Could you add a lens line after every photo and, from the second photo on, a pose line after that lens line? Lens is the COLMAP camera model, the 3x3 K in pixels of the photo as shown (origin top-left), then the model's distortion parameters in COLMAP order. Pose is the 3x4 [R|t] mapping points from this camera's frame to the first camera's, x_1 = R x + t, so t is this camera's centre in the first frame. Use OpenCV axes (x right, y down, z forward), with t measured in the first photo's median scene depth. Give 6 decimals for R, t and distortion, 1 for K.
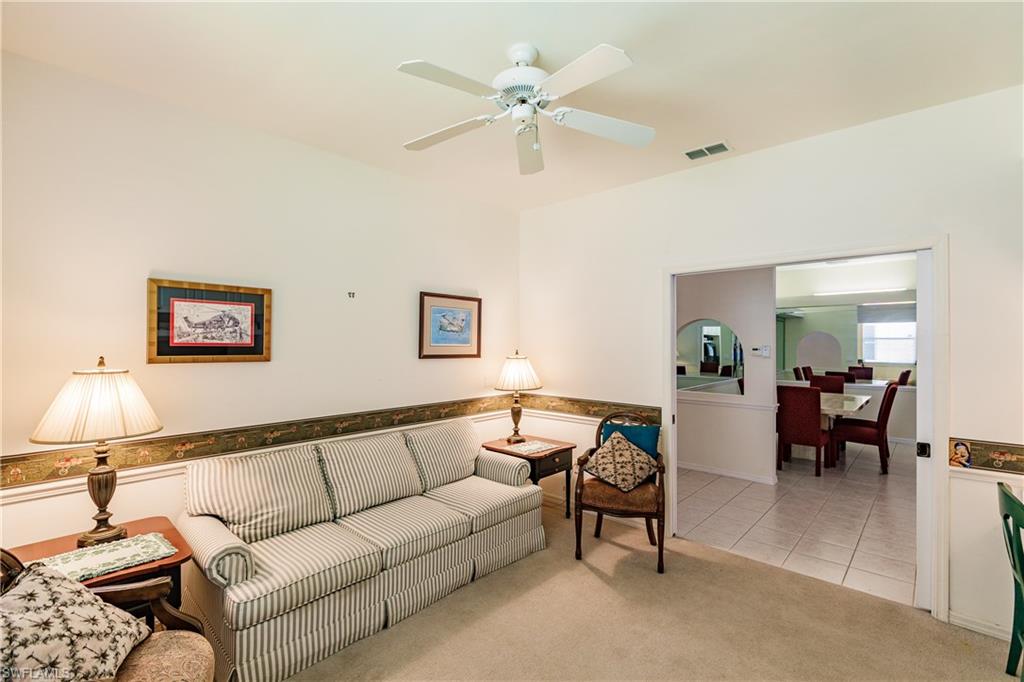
lens RADIAL K [[460.5, 0, 513.9], [0, 460.5, 340.7], [0, 0, 1]] dist [0.015354, -0.000038]
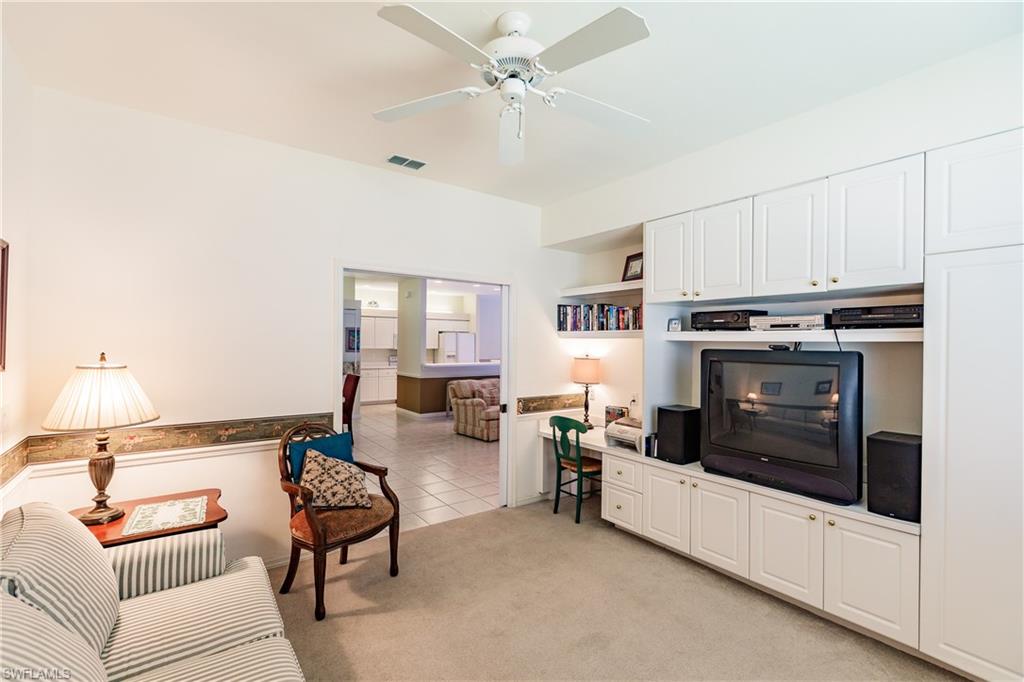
lens RADIAL K [[460.5, 0, 514.4], [0, 460.5, 340.8], [0, 0, 1]] dist [0.015354, -0.000038]
pose [[0.191118, 0.006665, 0.981544, -0.588758], [-0.013088, 0.999905, -0.004242, 0.003435], [-0.981480, -0.012036, 0.191187, 0.557530]]
